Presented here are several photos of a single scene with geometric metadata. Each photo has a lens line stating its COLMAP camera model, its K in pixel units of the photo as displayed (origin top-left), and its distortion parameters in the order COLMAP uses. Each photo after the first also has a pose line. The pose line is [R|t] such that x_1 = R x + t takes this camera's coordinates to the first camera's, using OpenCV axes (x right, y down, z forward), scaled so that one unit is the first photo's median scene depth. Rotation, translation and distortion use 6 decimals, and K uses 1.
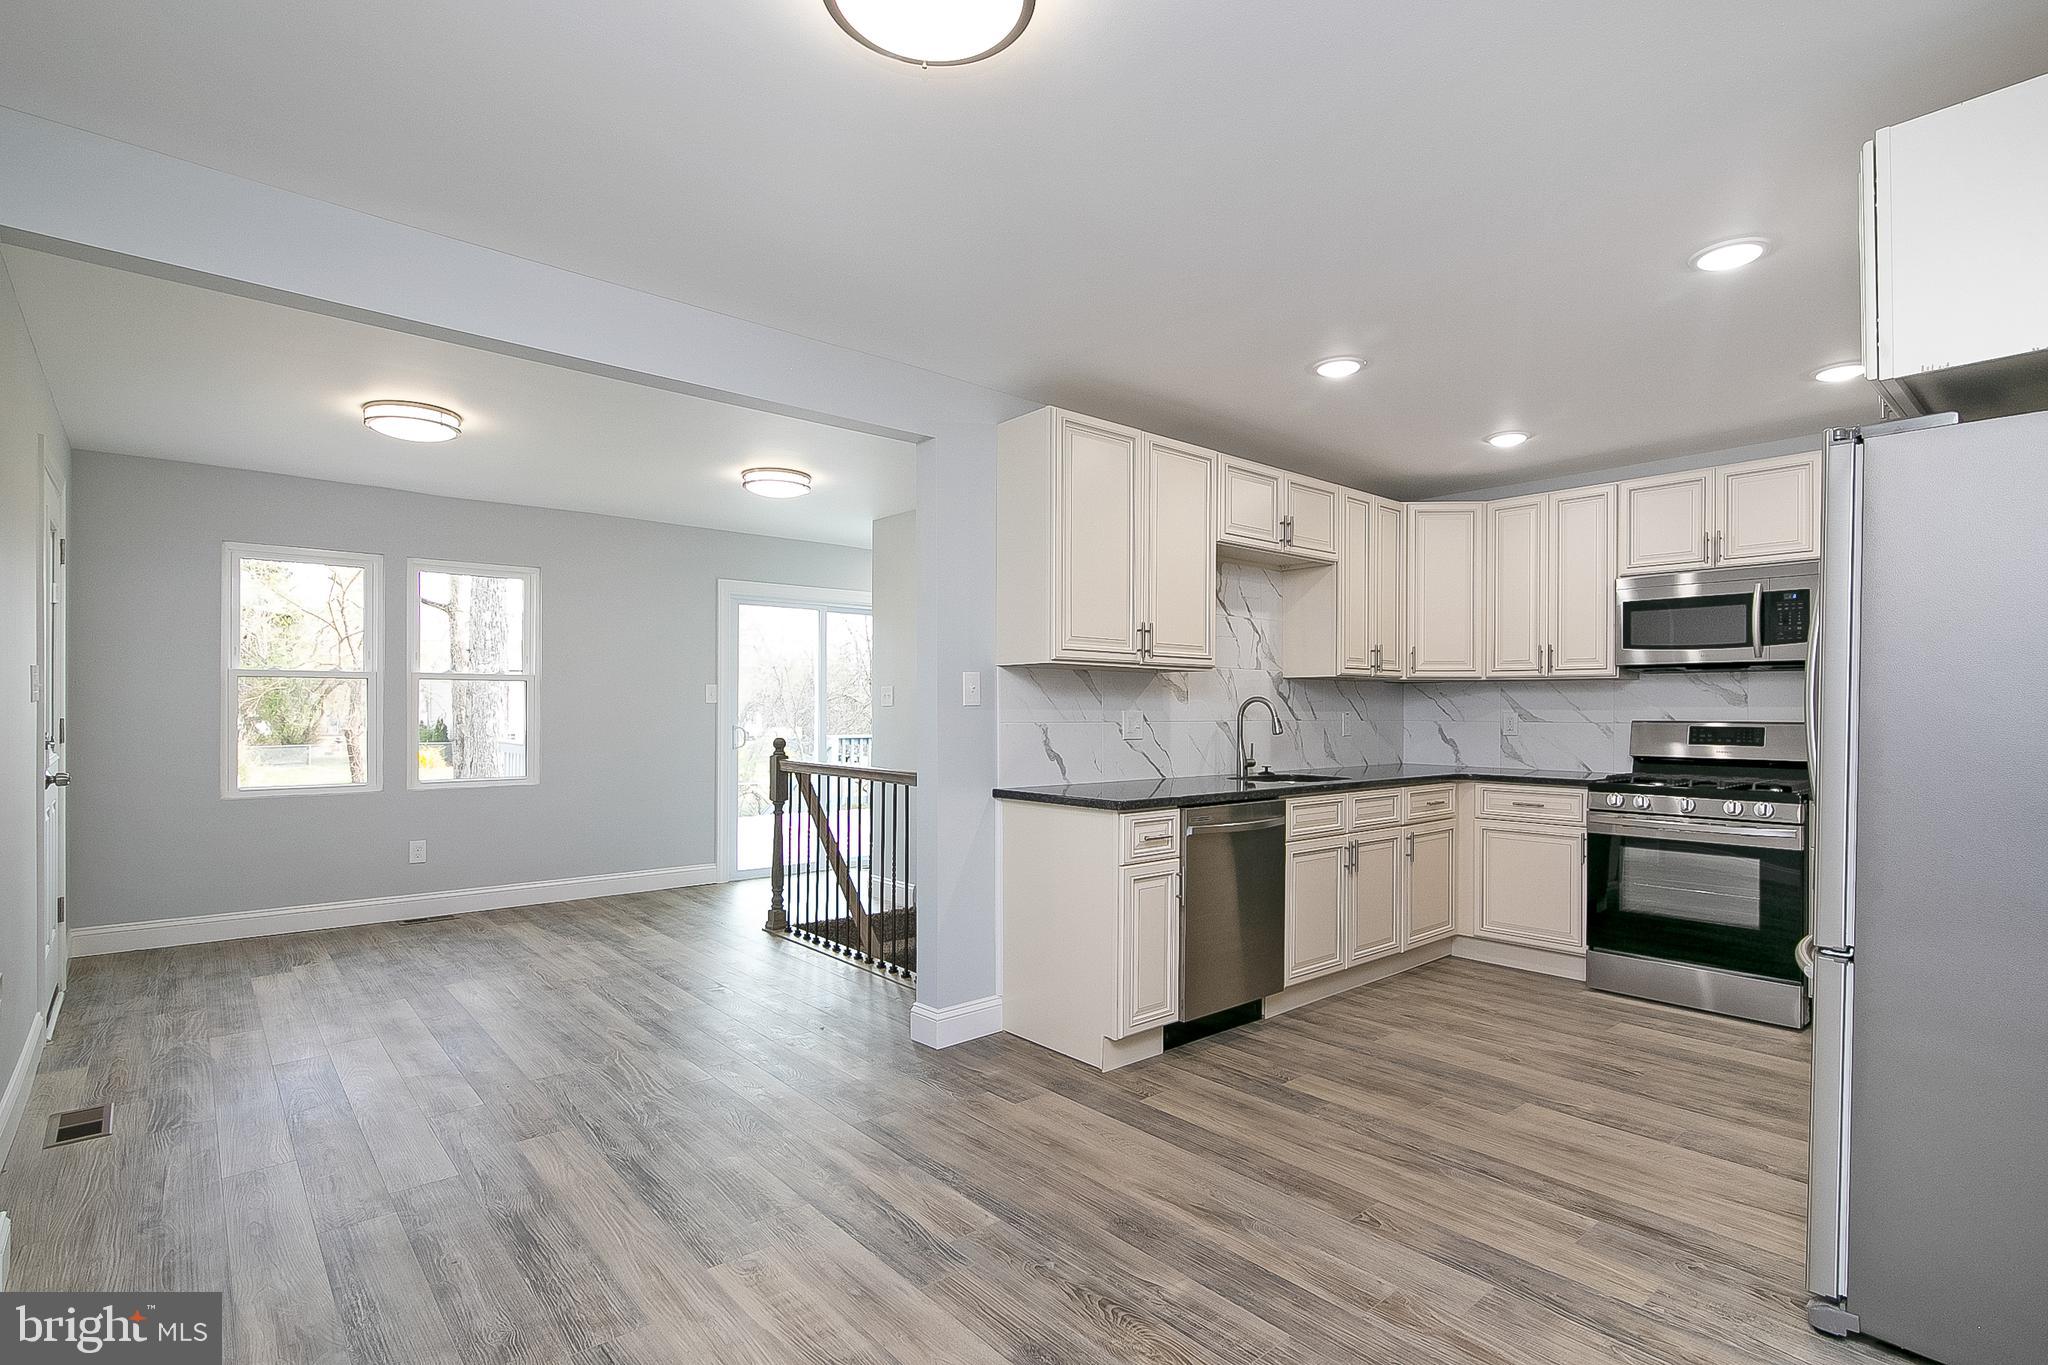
lens RADIAL K [[982.7, 0, 1046.9], [0, 982.7, 710.4], [0, 0, 1]] dist [0.001026, -0.000195]
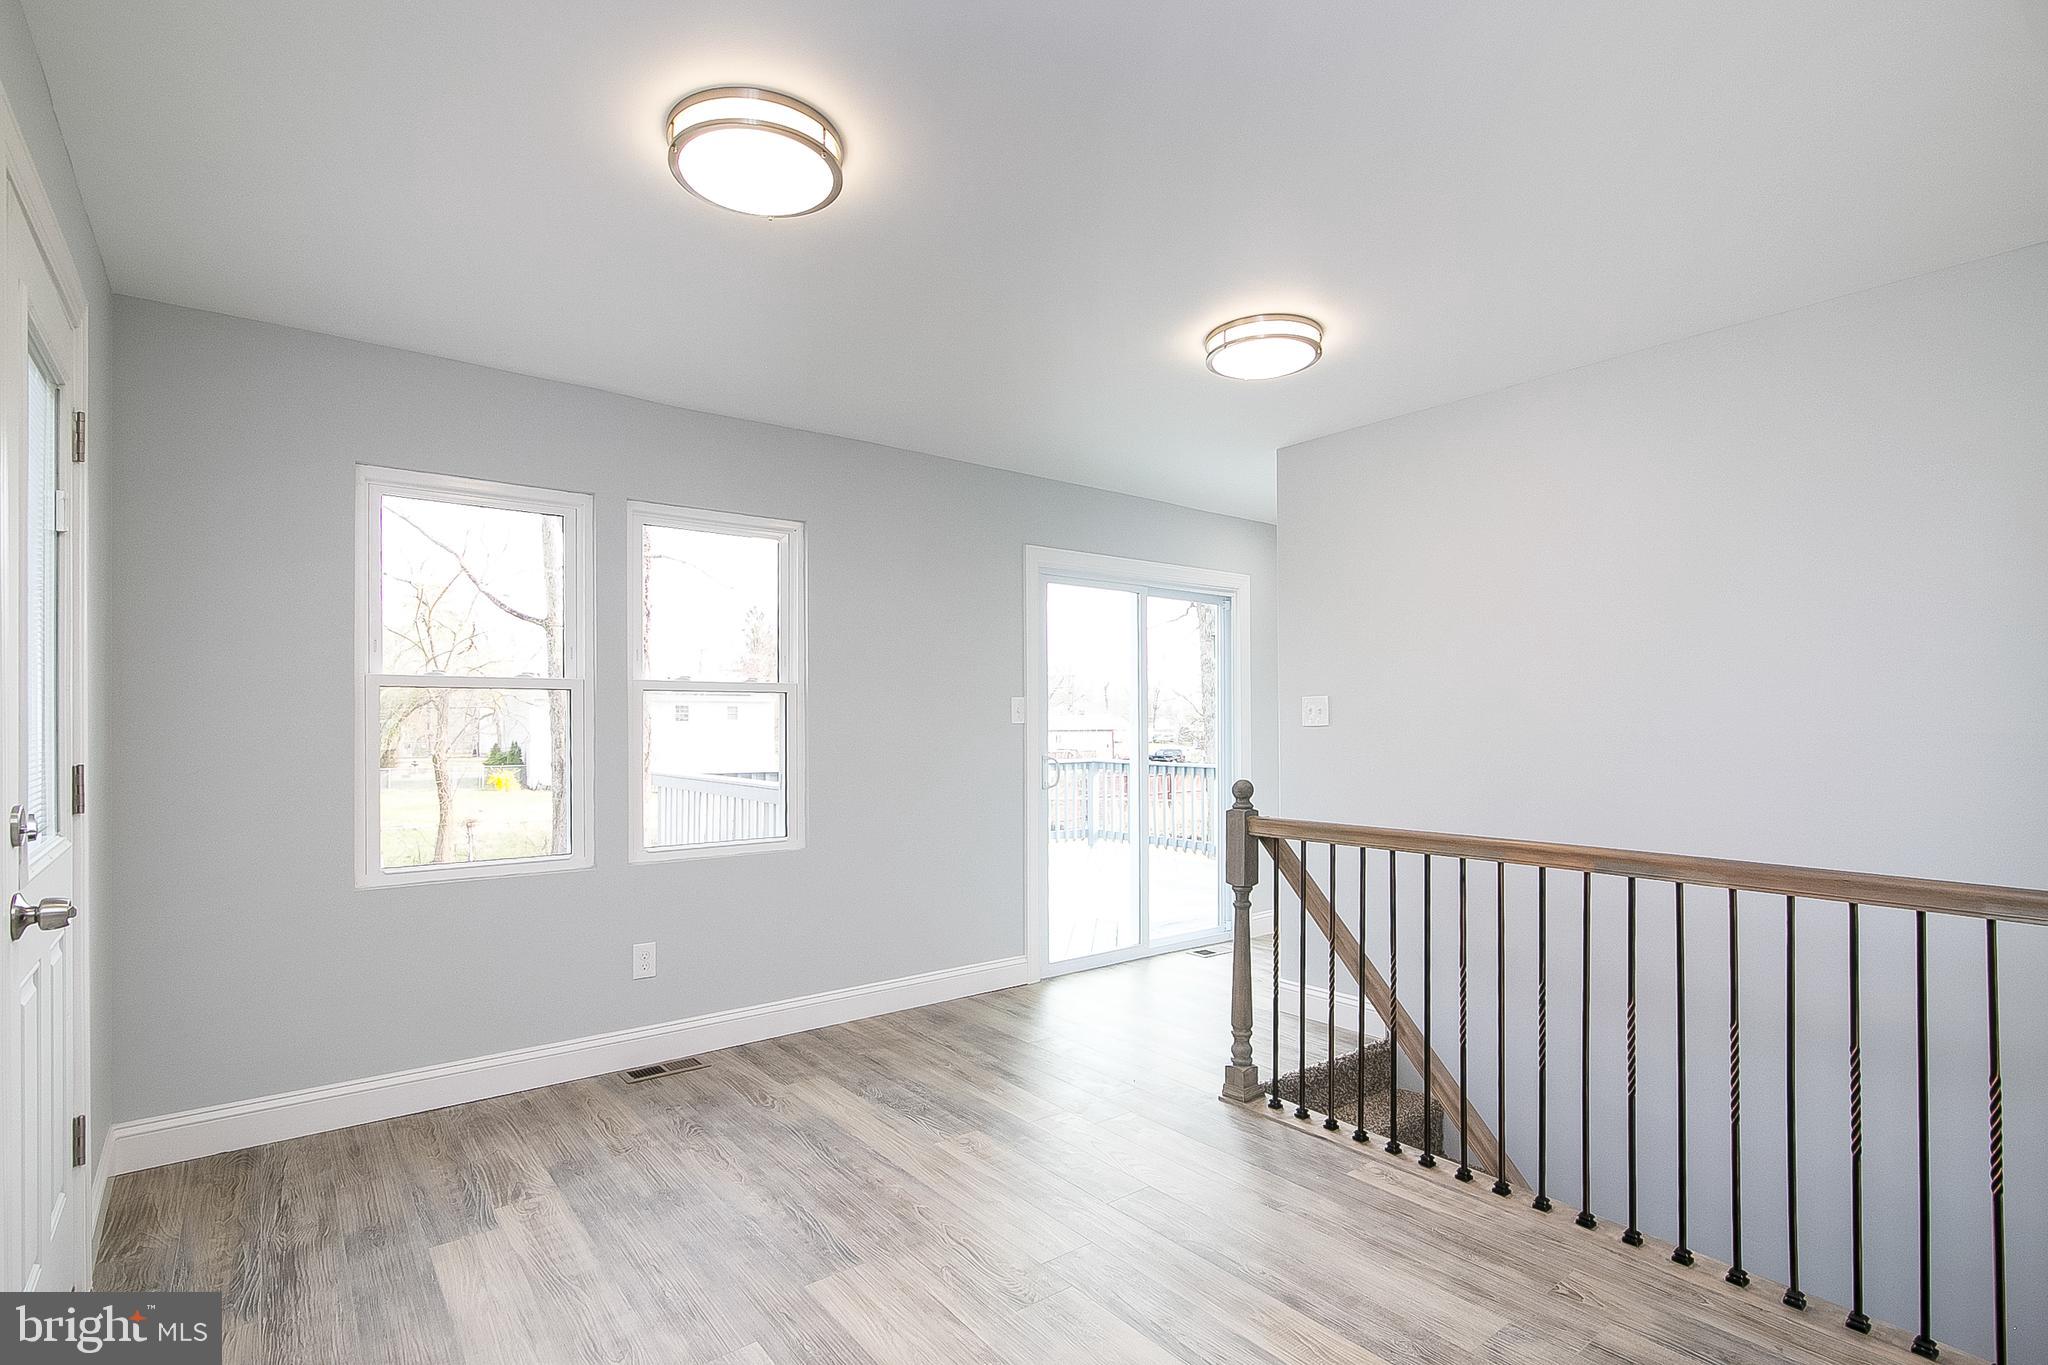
lens RADIAL K [[940.8, 0, 1029.6], [0, 940.8, 723.0], [0, 0, 1]] dist [-0.008747, 0.001422]
pose [[0.999148, -0.010208, -0.039981, -0.338662], [0.010183, 0.999948, -0.000835, -0.007534], [0.039987, 0.000428, 0.999200, 0.371851]]
